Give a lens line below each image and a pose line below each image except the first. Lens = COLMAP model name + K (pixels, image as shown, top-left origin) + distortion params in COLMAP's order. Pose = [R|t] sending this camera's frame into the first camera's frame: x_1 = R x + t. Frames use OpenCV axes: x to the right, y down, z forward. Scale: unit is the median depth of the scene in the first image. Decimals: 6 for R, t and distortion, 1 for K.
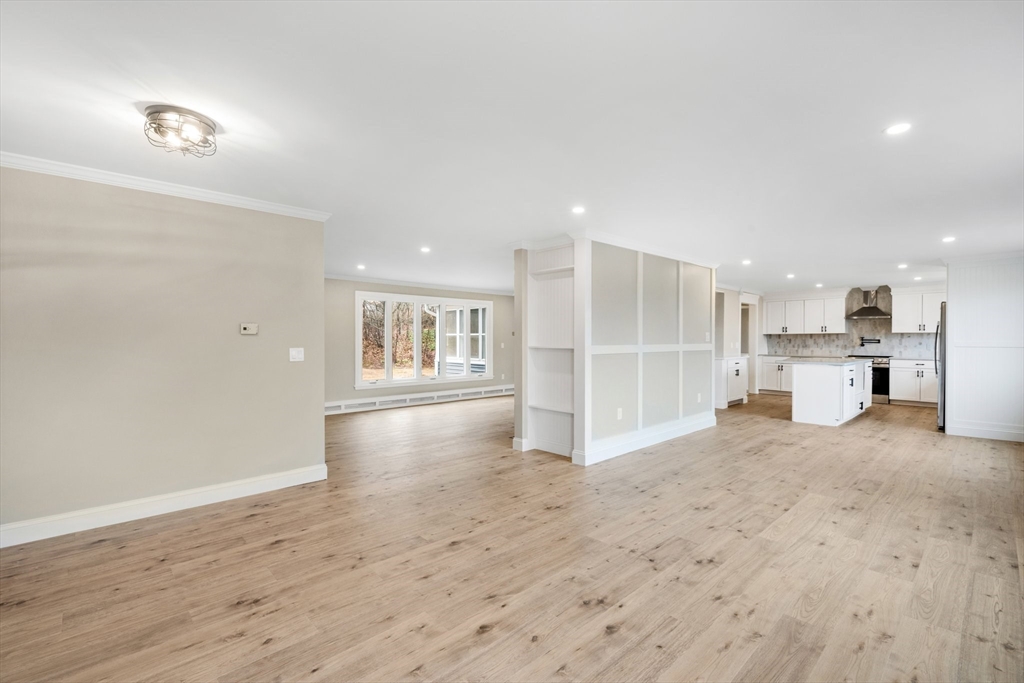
lens RADIAL K [[452.1, 0, 514.9], [0, 452.1, 344.9], [0, 0, 1]] dist [-0.002858, 0.001142]
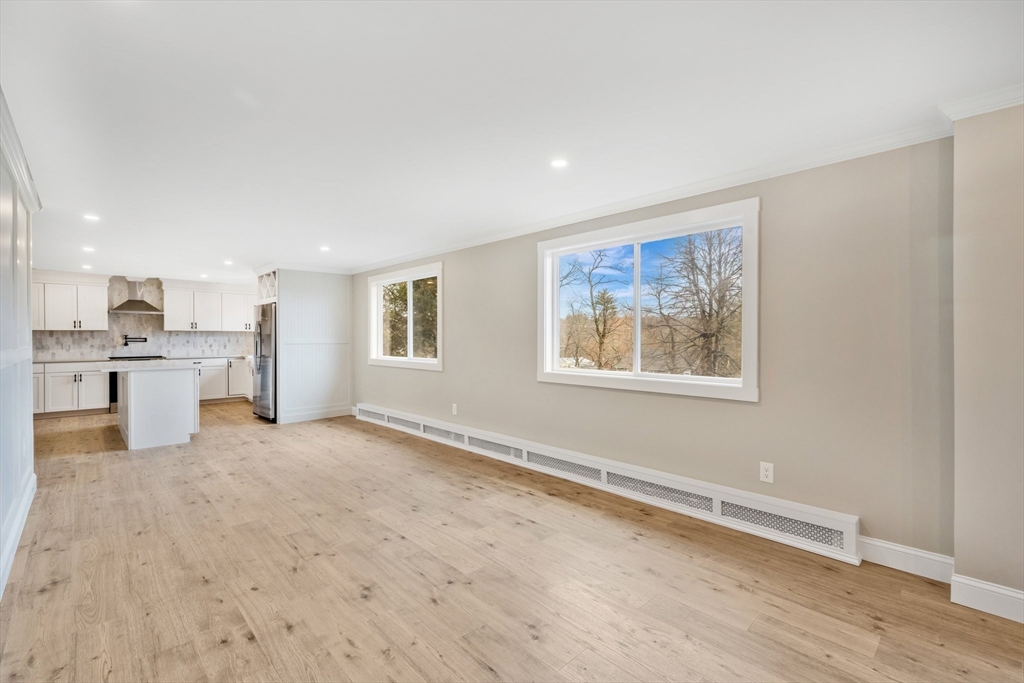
lens RADIAL K [[452.1, 0, 516.6], [0, 452.1, 339.9], [0, 0, 1]] dist [-0.002858, 0.001142]
pose [[-0.007777, -0.007550, 0.999941, -0.126056], [0.014707, 0.999862, 0.007664, -0.005623], [-0.999862, 0.014765, -0.007665, 0.393222]]
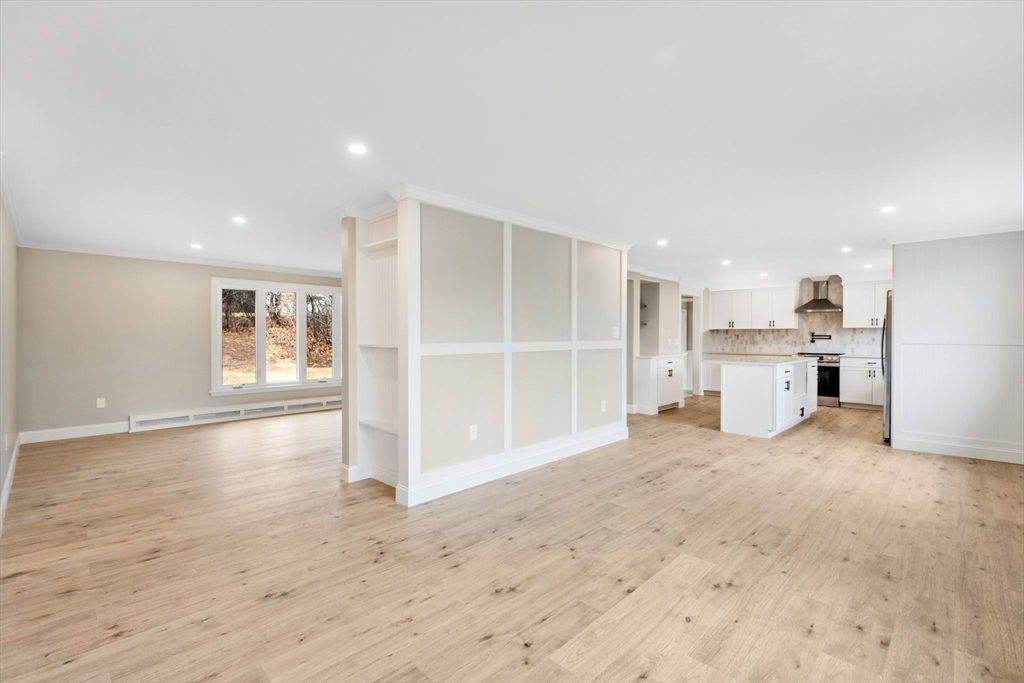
lens RADIAL K [[452.1, 0, 516.7], [0, 452.1, 344.8], [0, 0, 1]] dist [-0.002858, 0.001142]
pose [[0.999227, -0.002012, 0.039263, 0.204195], [0.001683, 0.999963, 0.008406, -0.002089], [-0.039278, -0.008333, 0.999194, 0.171629]]
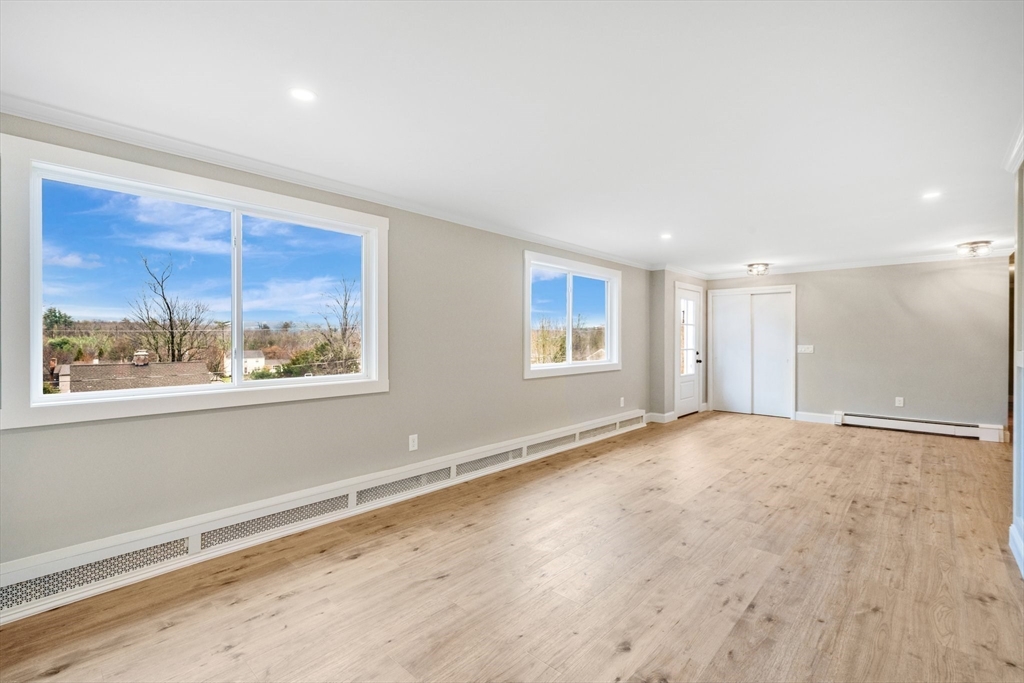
lens RADIAL K [[455.1, 0, 515.1], [0, 455.1, 334.2], [0, 0, 1]] dist [0.003676, 0.000086]
pose [[-0.997286, -0.003897, -0.073525, 0.590682], [-0.004255, 0.999980, 0.004701, -0.013447], [0.073506, 0.005001, -0.997282, 1.059167]]
